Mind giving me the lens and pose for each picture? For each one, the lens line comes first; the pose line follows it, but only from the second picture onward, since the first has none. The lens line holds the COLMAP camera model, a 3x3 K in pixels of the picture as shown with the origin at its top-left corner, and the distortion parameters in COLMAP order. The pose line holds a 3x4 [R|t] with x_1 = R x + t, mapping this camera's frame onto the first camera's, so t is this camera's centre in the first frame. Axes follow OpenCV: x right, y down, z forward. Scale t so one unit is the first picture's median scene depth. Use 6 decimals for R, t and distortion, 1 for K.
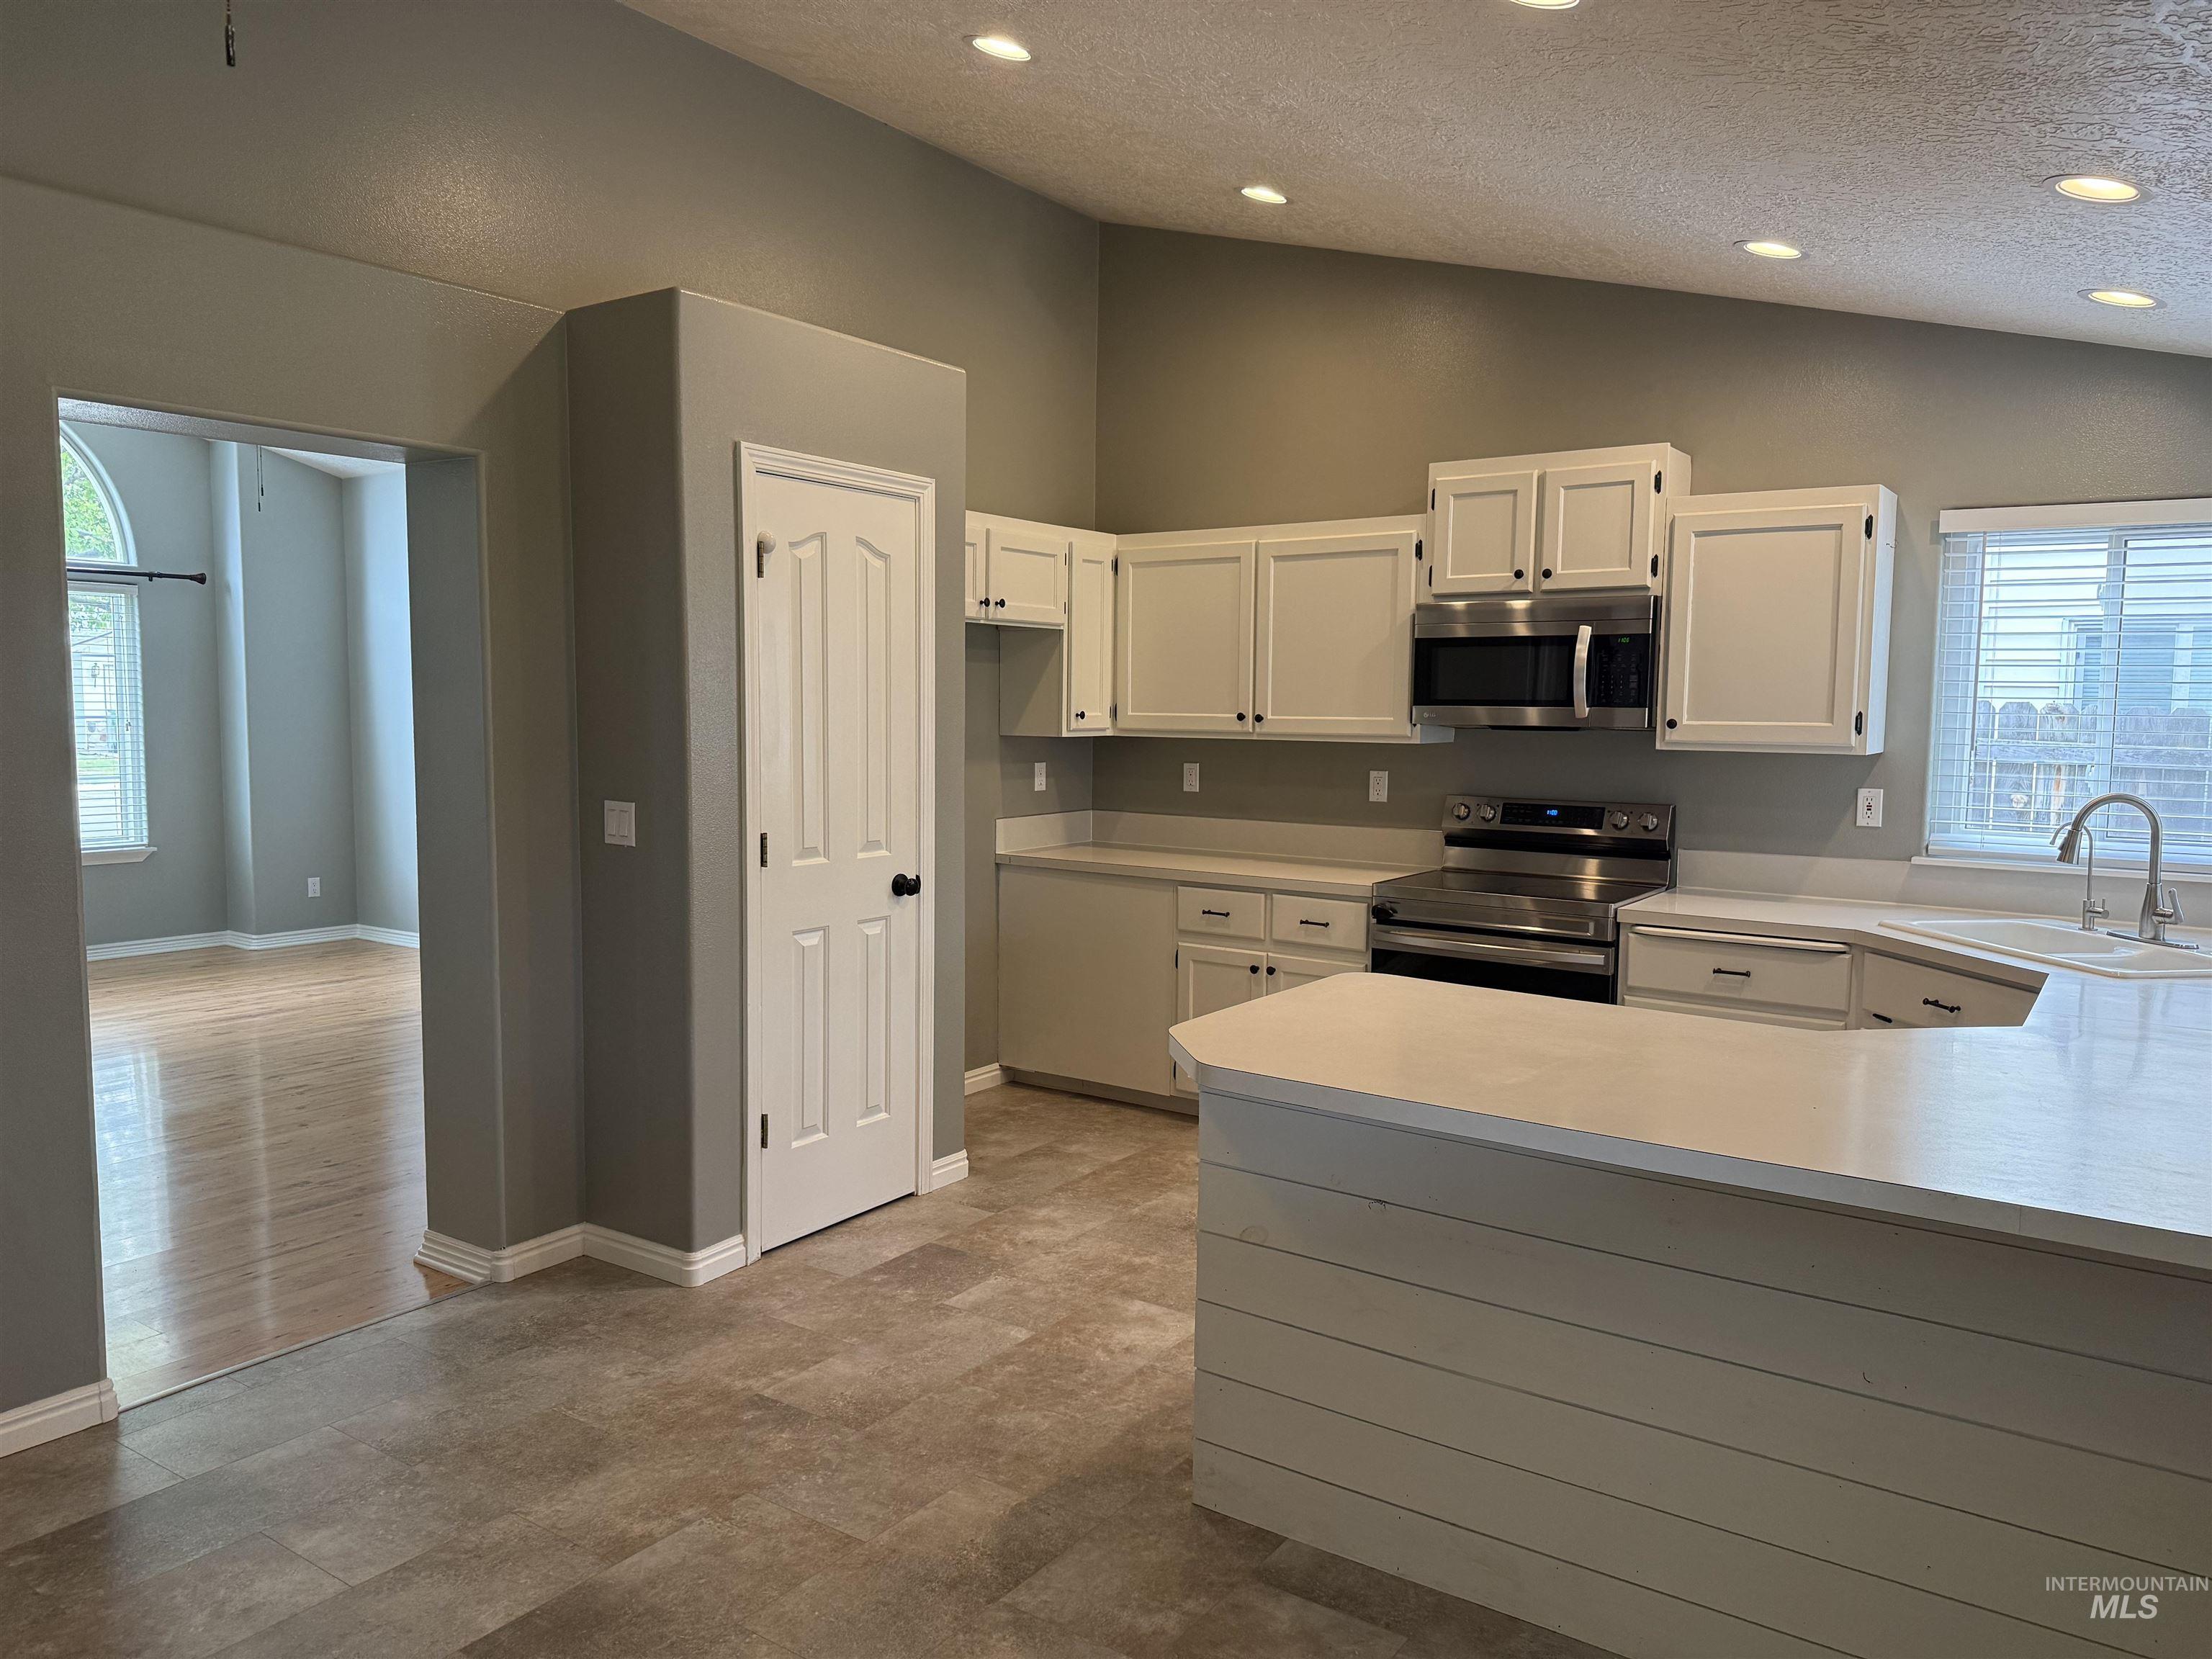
lens RADIAL K [[1552.3, 0, 1106.8], [0, 1552.3, 824.6], [0, 0, 1]] dist [0.054341, -0.067785]
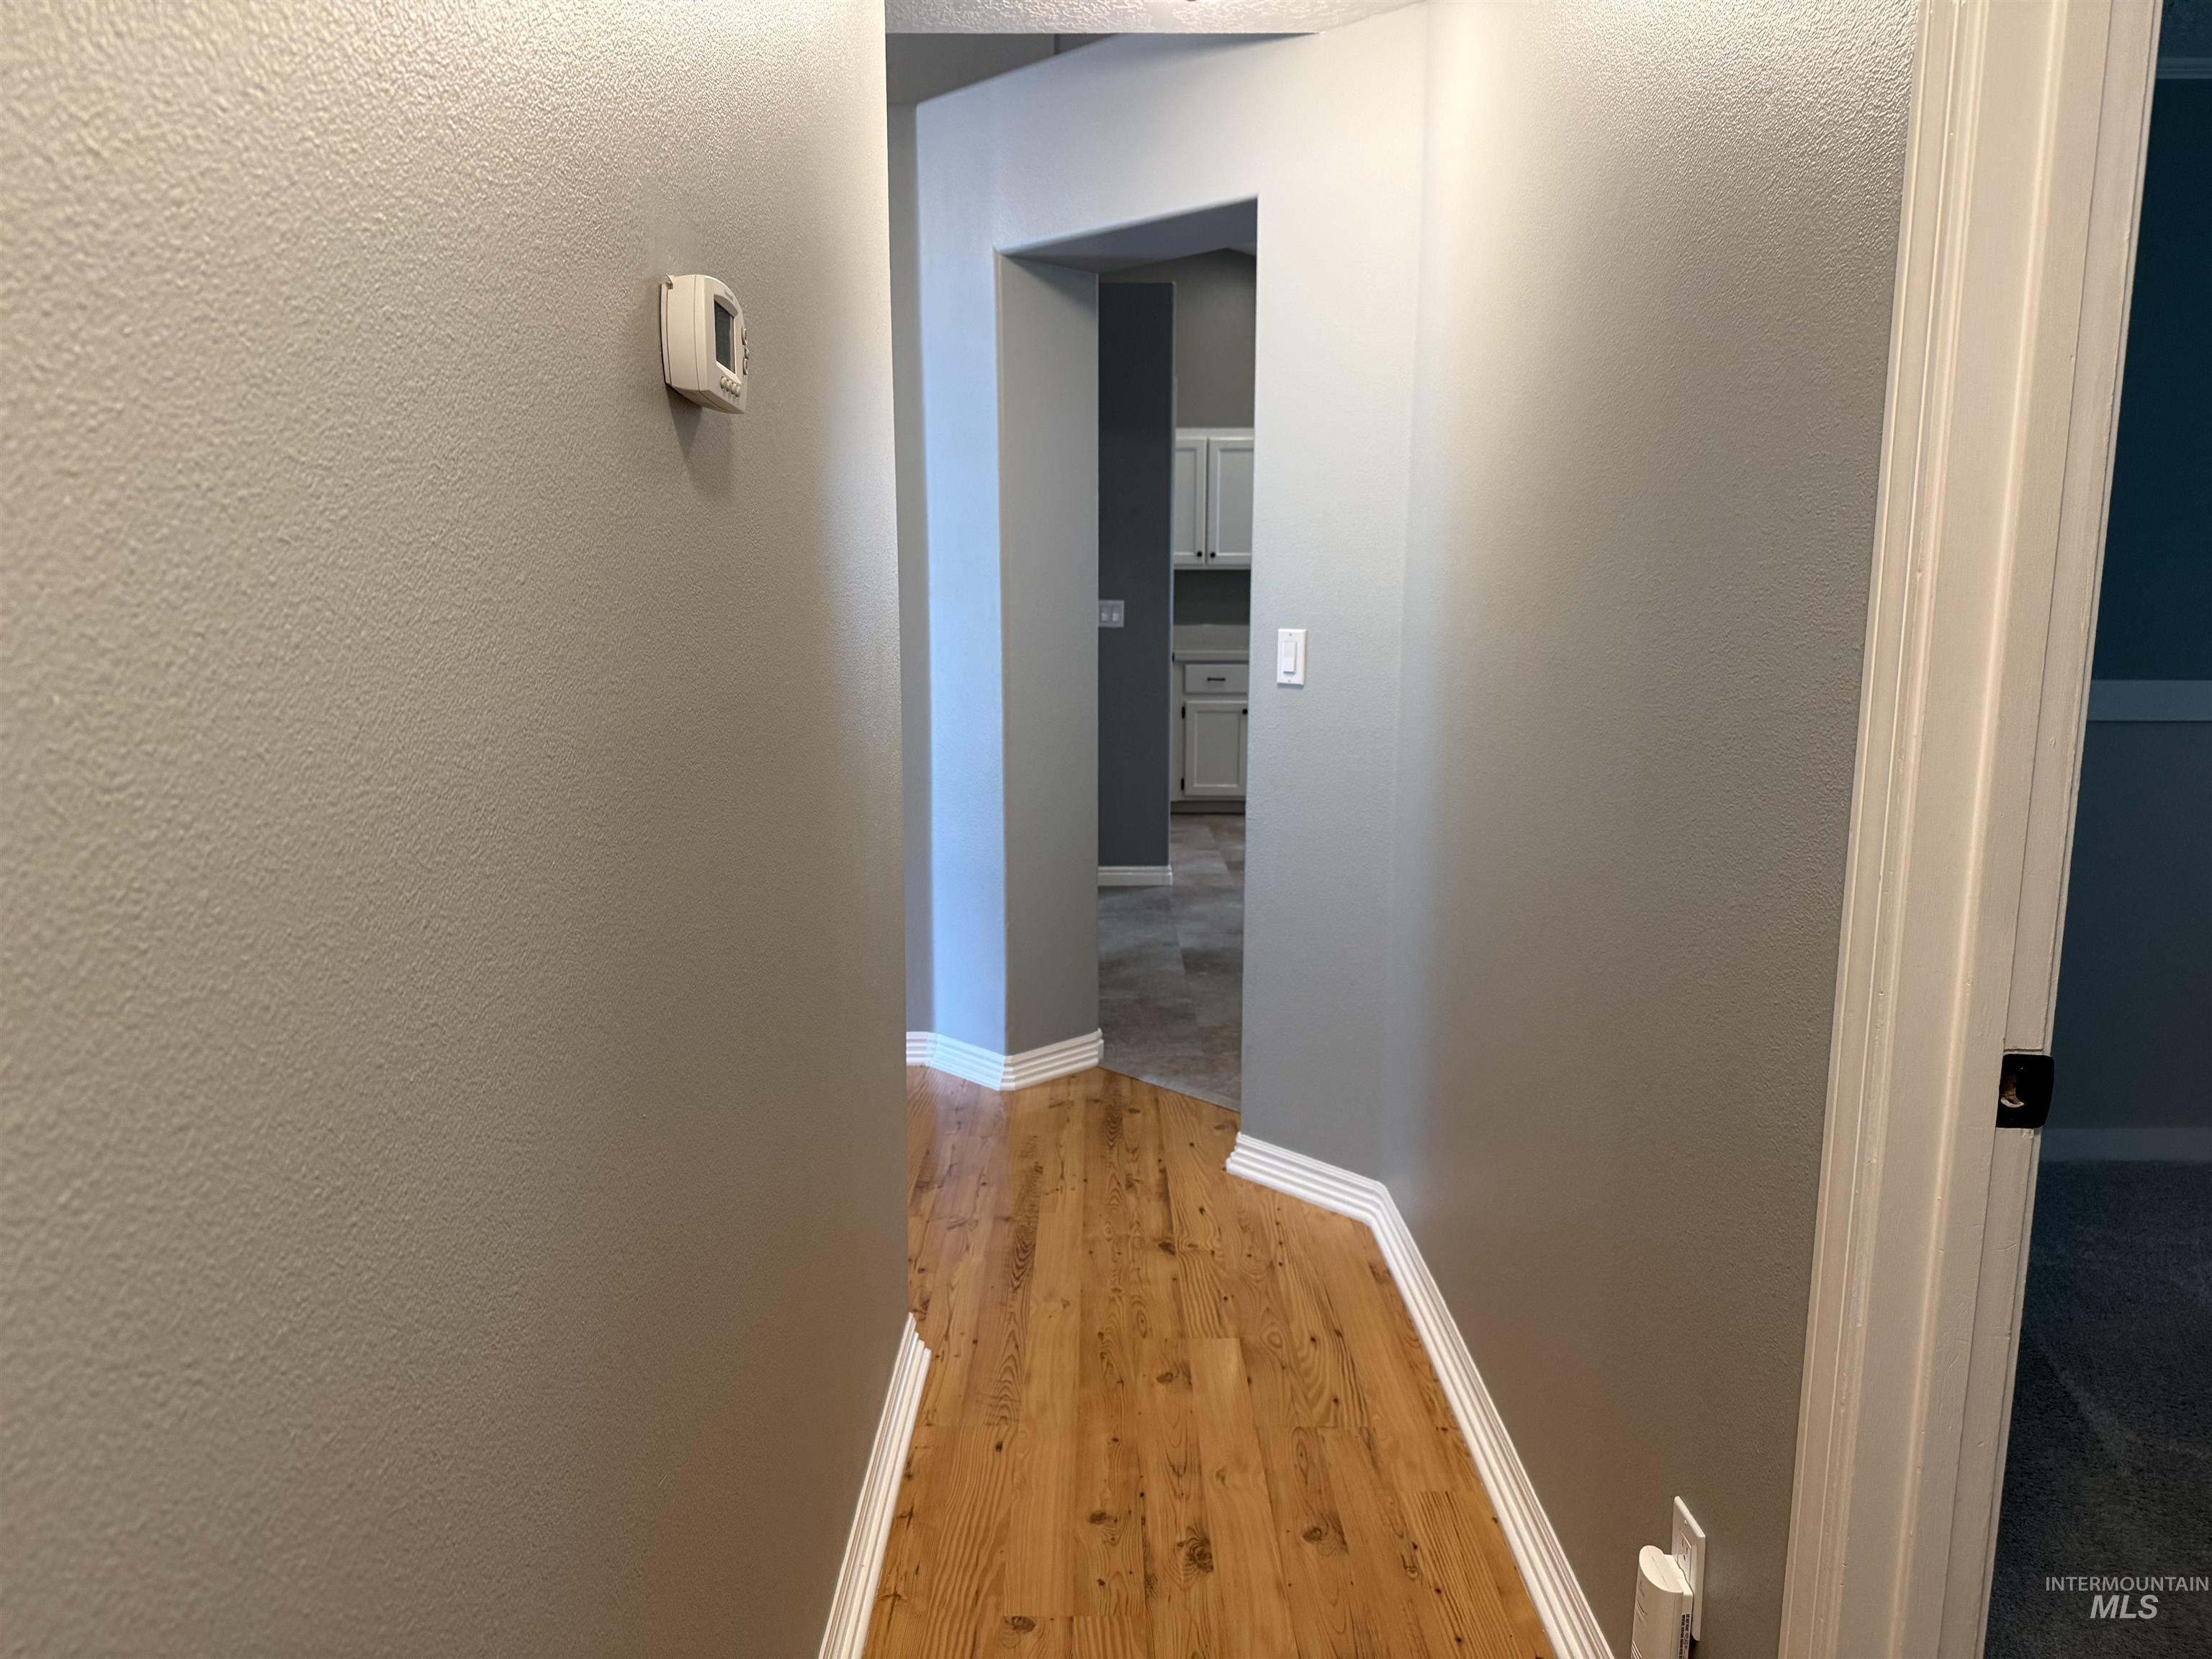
lens RADIAL K [[1552.3, 0, 1105.4], [0, 1552.3, 829.8], [0, 0, 1]] dist [0.054341, -0.067785]
pose [[0.821279, -0.102607, 0.561225, -1.008031], [0.055304, 0.993380, 0.100686, 0.047794], [-0.567840, -0.051654, 0.821516, -0.264413]]
